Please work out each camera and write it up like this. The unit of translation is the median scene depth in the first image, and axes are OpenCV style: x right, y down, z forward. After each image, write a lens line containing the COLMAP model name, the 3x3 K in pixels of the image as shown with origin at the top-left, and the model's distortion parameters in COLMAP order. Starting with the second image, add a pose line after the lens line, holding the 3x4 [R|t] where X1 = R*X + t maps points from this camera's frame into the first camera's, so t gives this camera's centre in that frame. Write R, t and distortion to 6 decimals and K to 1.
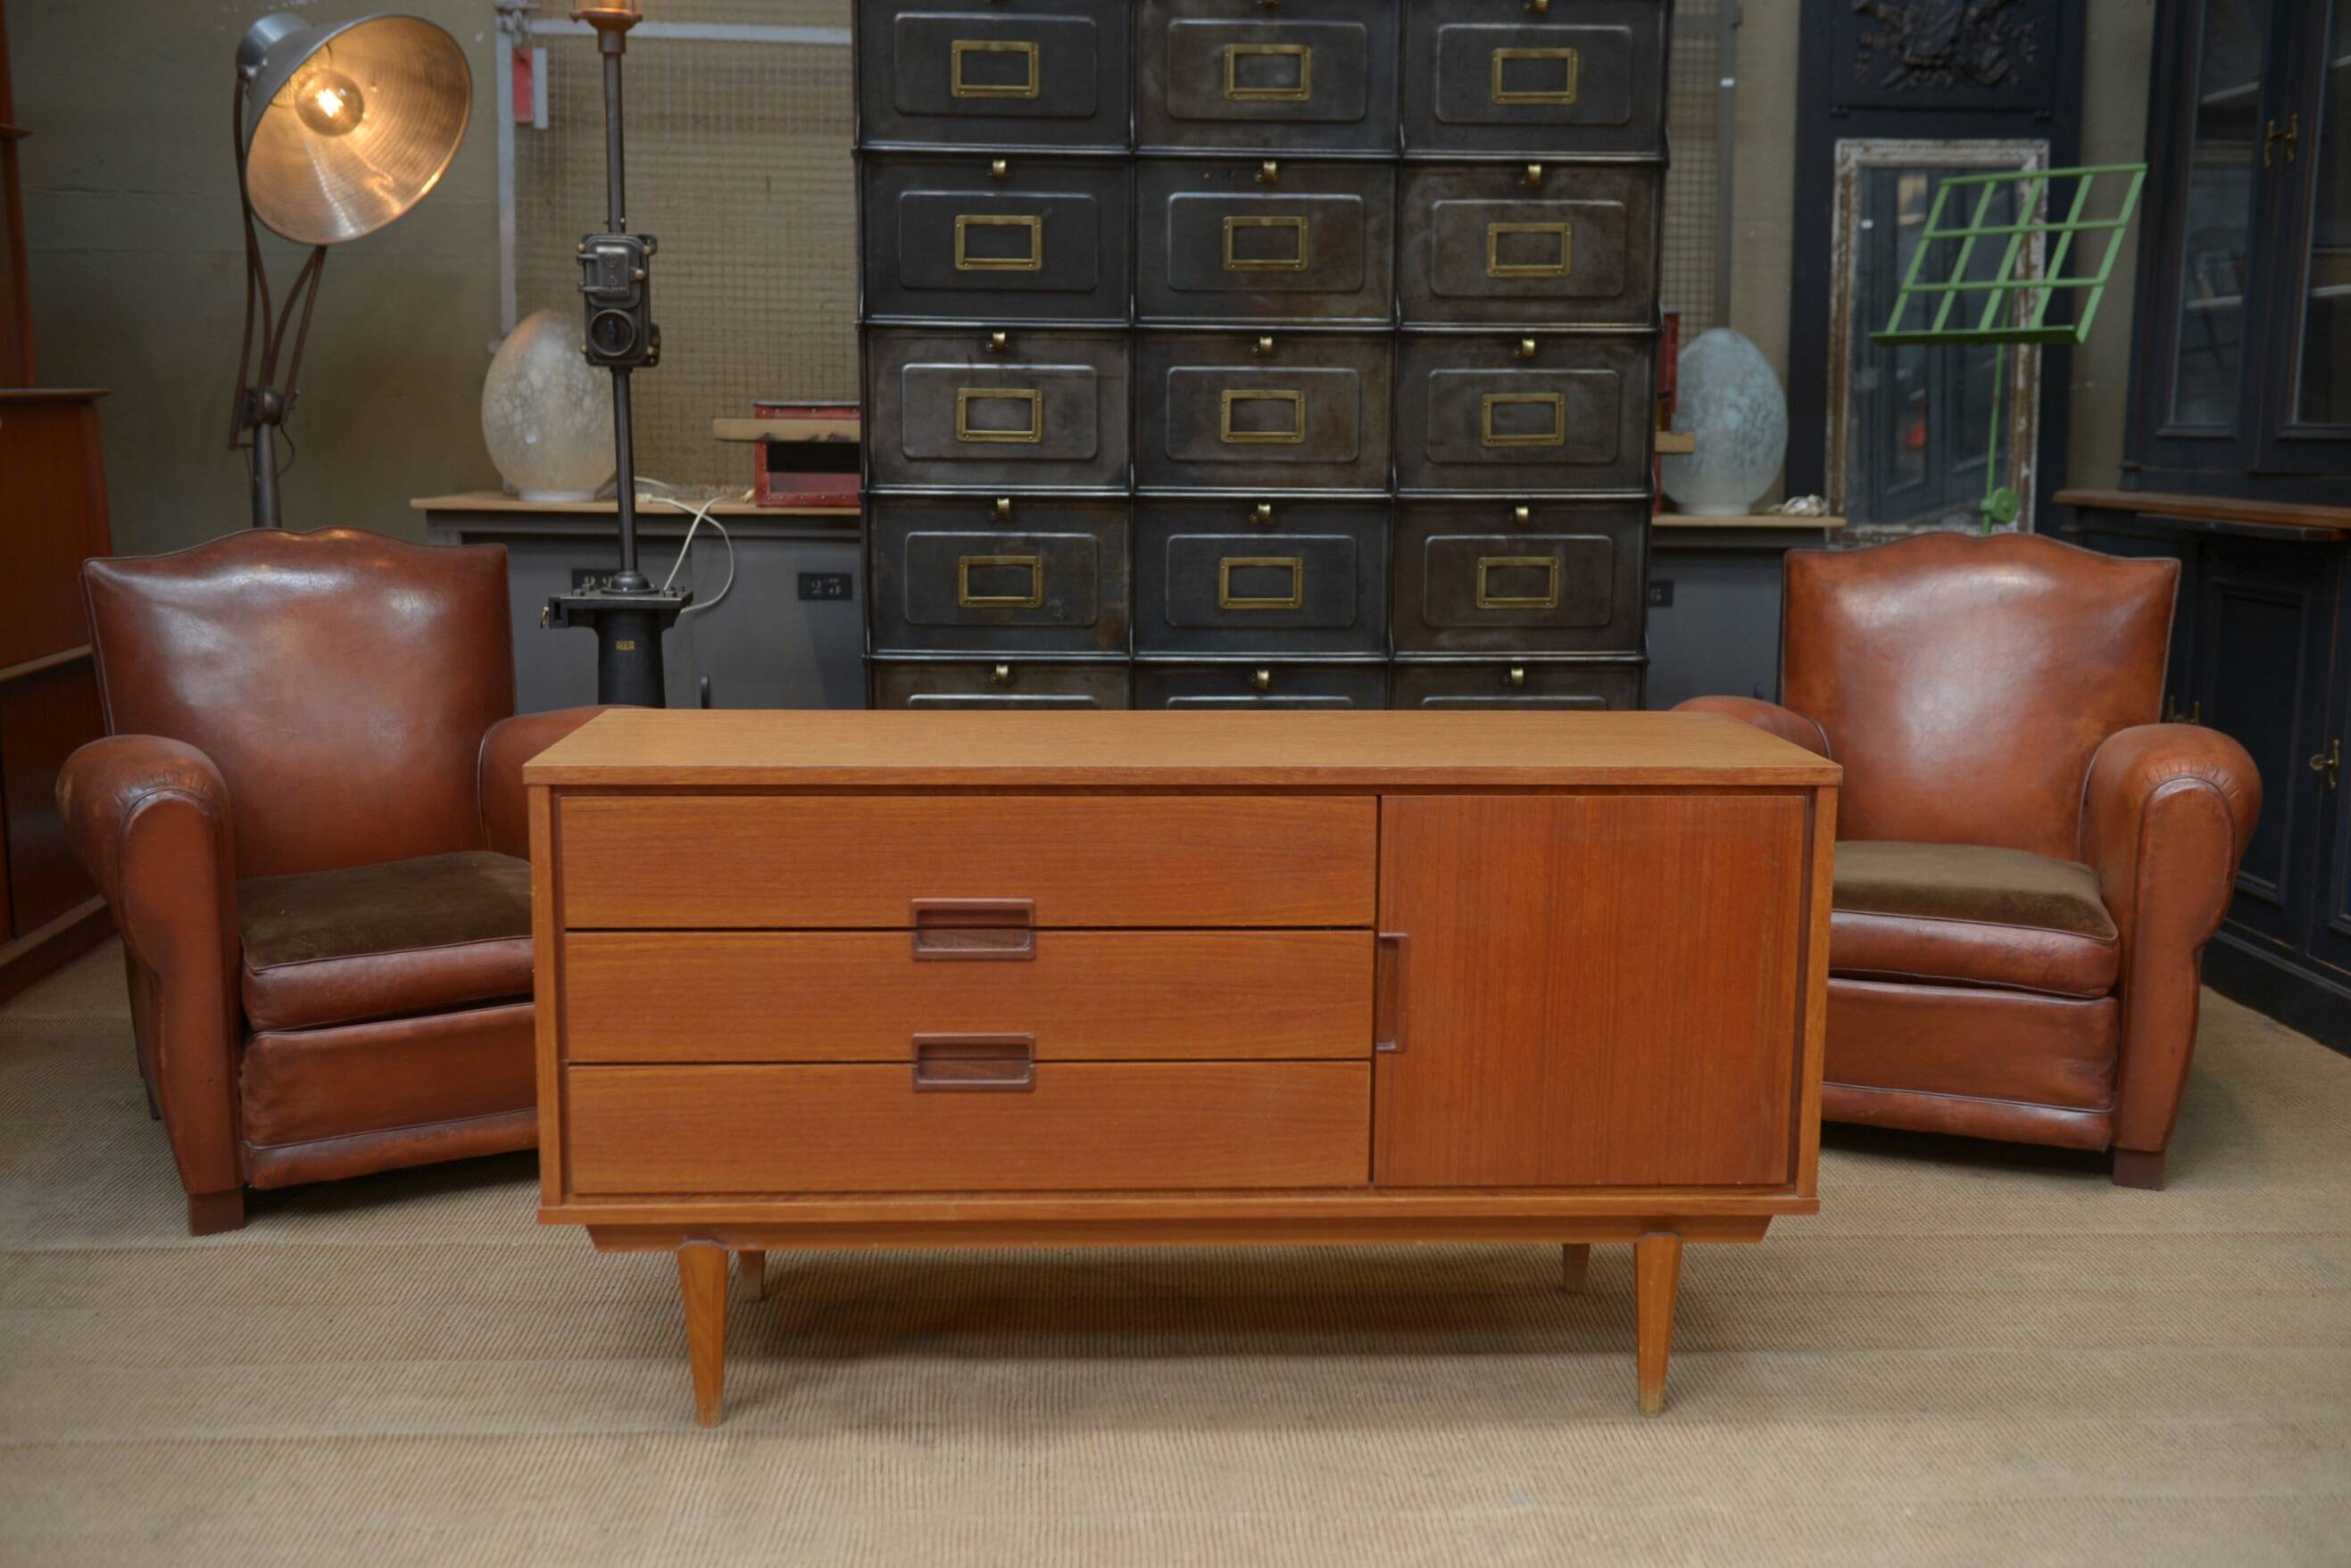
lens RADIAL K [[2381.3, 0, 1184.5], [0, 2381.3, 795.8], [0, 0, 1]] dist [0.035294, 0.000000]
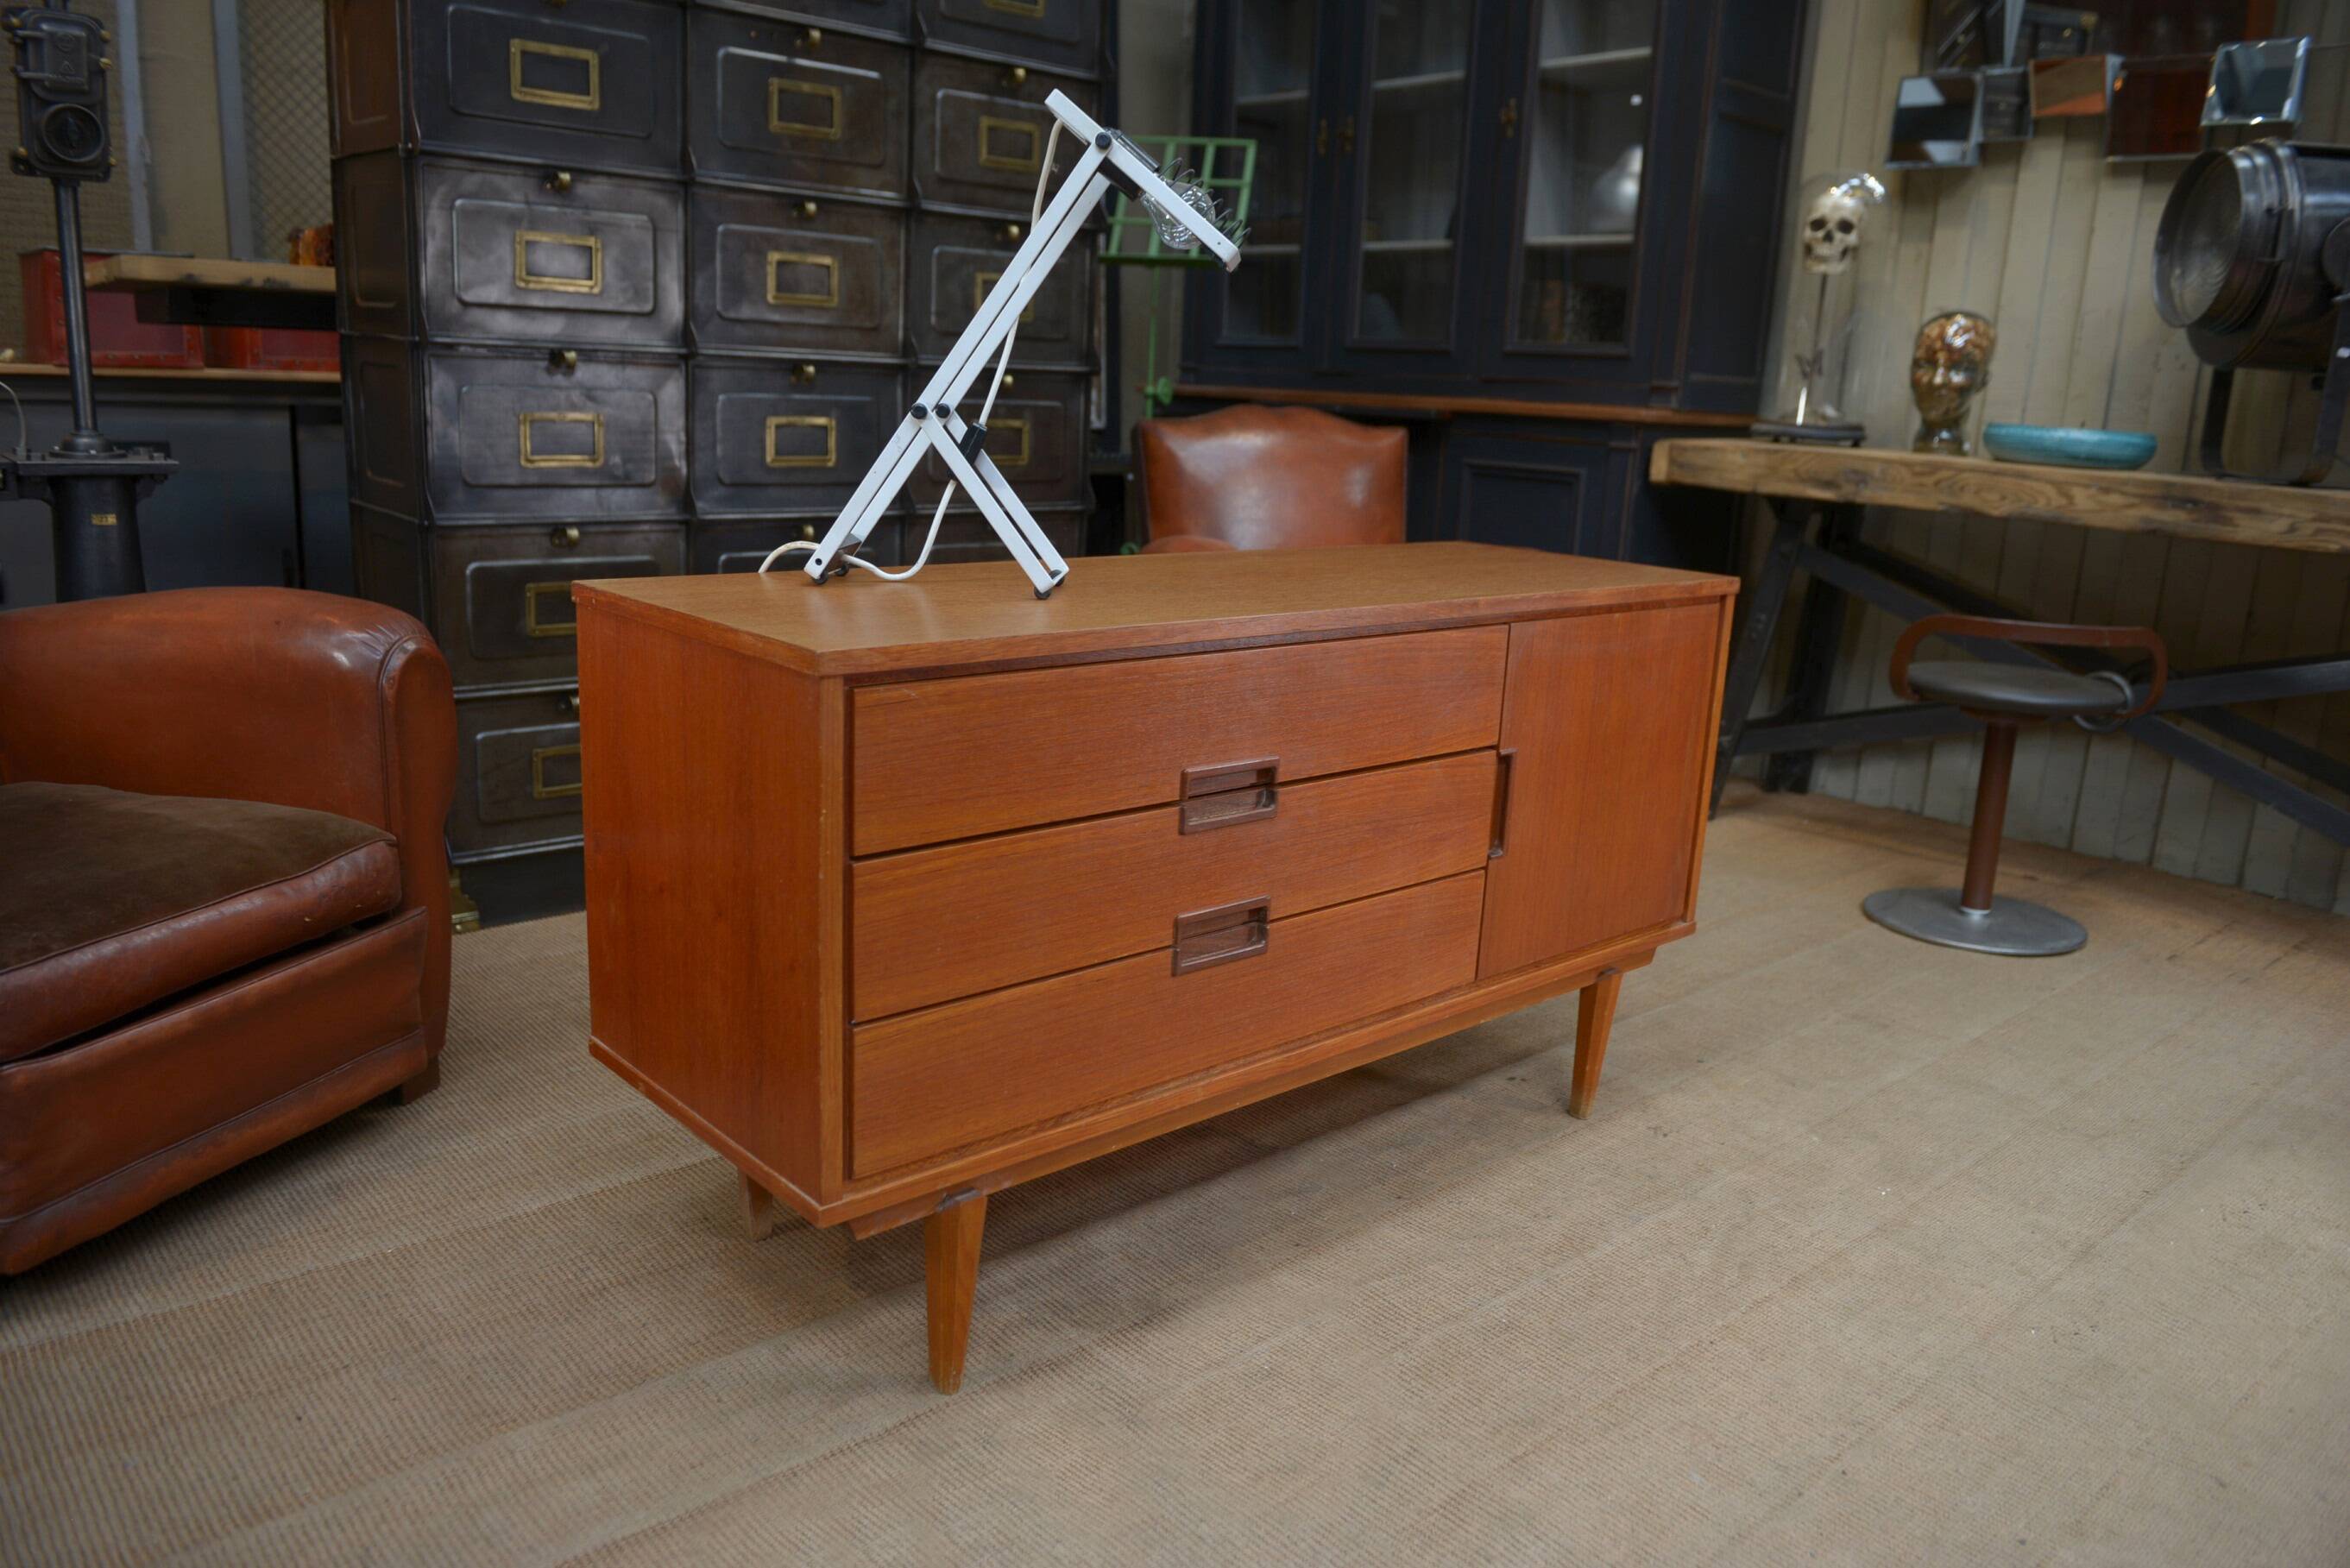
lens RADIAL K [[1678.7, 0, 1184.9], [0, 1678.7, 793.2], [0, 0, 1]] dist [-0.049777, 0.003343]
pose [[0.773044, -0.124282, 0.622059, -0.339403], [0.060332, 0.990579, 0.122934, -0.017183], [-0.631477, -0.057504, 0.773259, 0.337182]]
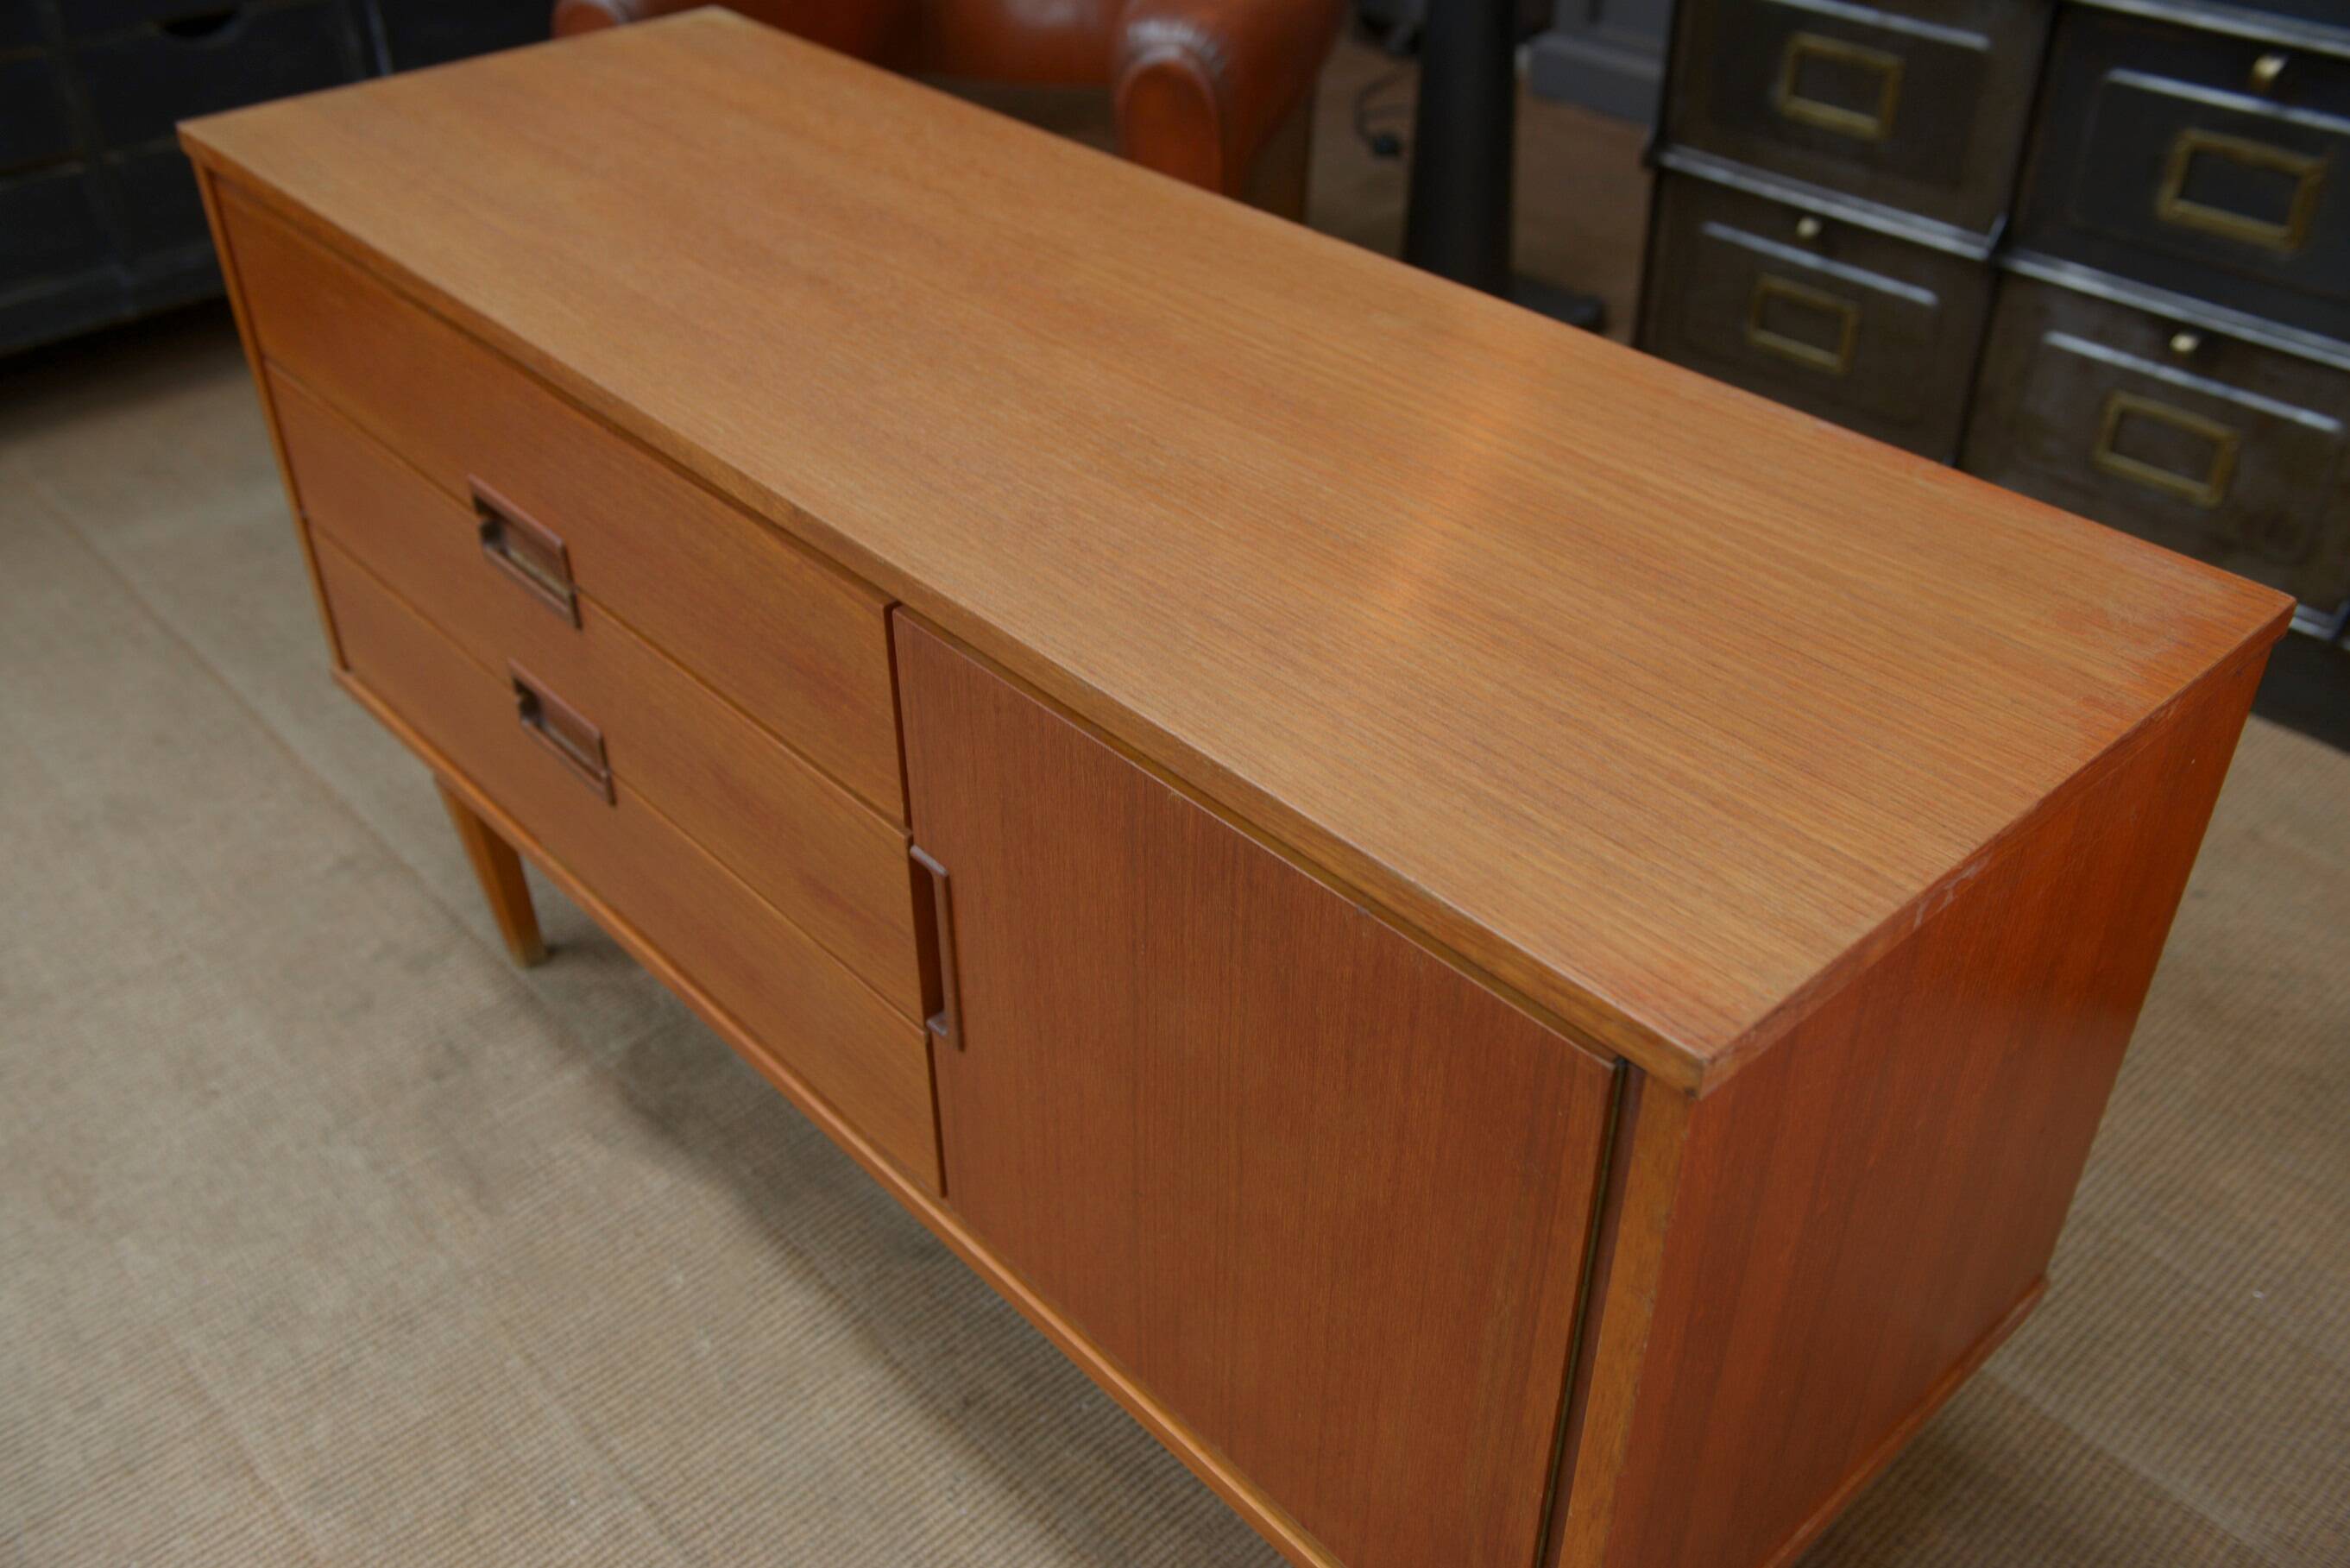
lens RADIAL K [[2062.9, 0, 1187.2], [0, 2062.9, 790.3], [0, 0, 1]] dist [-0.020914, 0.018687]
pose [[0.640329, 0.440430, -0.629286, 0.261998], [-0.116794, 0.865578, 0.486964, -0.115801], [0.759170, -0.238320, 0.605694, 0.526674]]
